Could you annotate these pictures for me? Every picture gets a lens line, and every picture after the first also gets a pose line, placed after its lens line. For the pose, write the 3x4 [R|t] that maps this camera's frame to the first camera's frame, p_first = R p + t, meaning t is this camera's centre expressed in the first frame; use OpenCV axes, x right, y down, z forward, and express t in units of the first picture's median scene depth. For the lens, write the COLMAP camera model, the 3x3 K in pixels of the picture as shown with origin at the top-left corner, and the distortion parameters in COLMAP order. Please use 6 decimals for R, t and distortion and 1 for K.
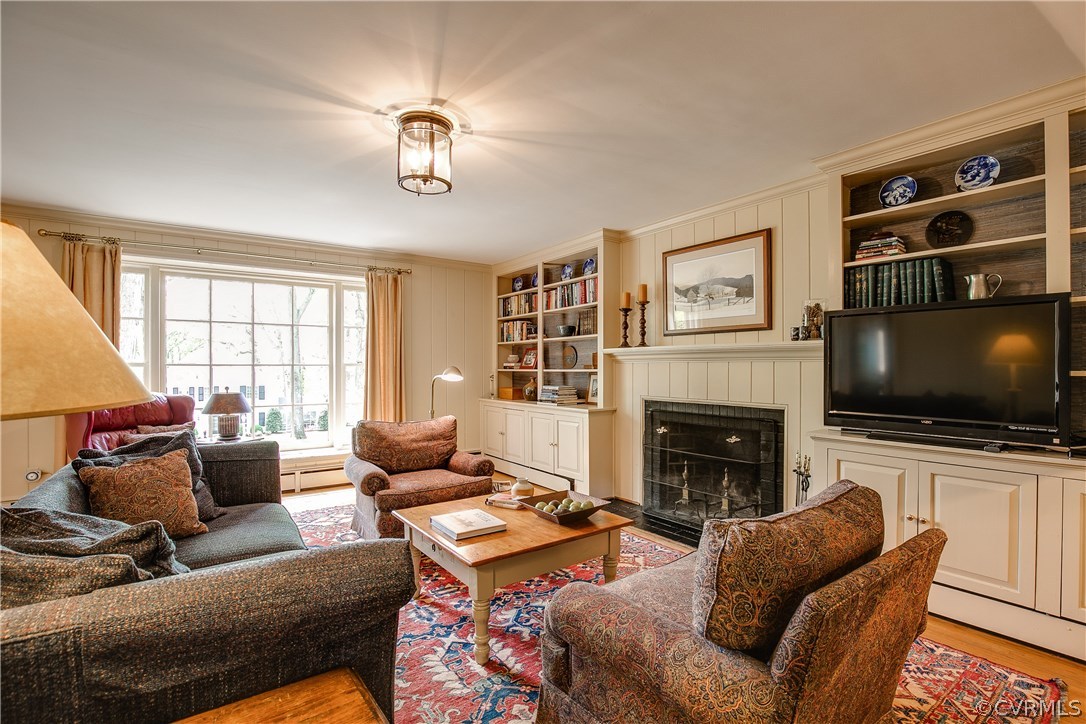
lens RADIAL K [[505.1, 0, 541.8], [0, 505.1, 363.9], [0, 0, 1]] dist [-0.031462, 0.002775]
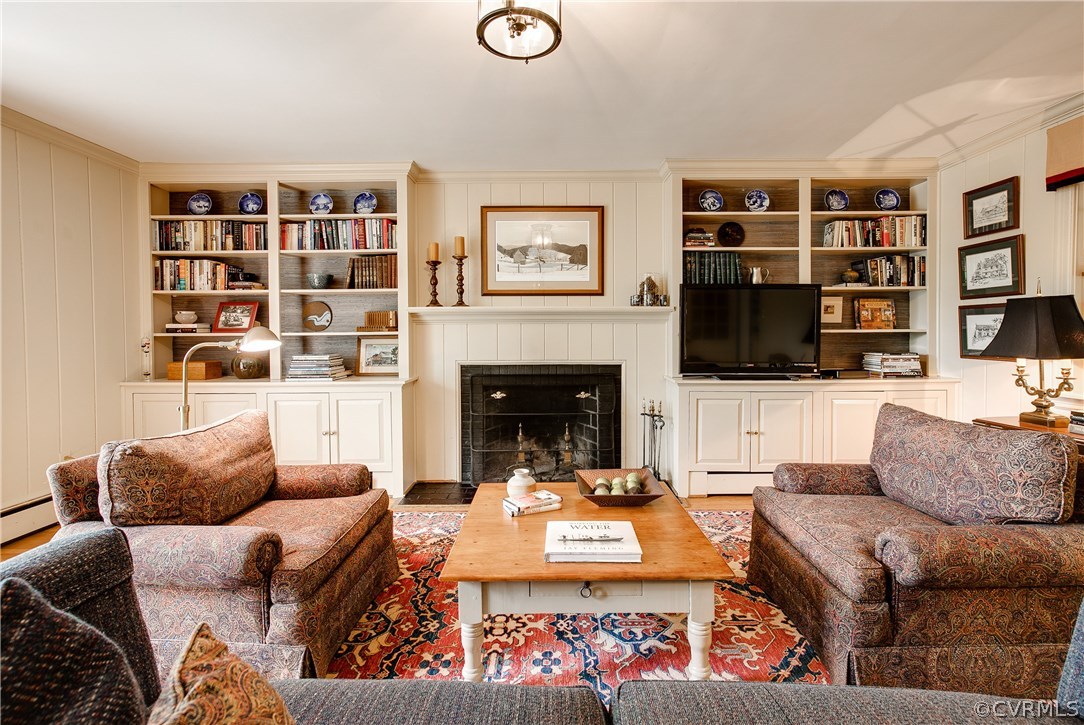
lens RADIAL K [[492.7, 0, 538.9], [0, 492.7, 337.9], [0, 0, 1]] dist [-0.001023, 0.000996]
pose [[0.586224, -0.013299, 0.810040, -0.450799], [-0.001459, 0.999846, 0.017471, 0.007205], [-0.810147, -0.011424, 0.586115, 0.384535]]
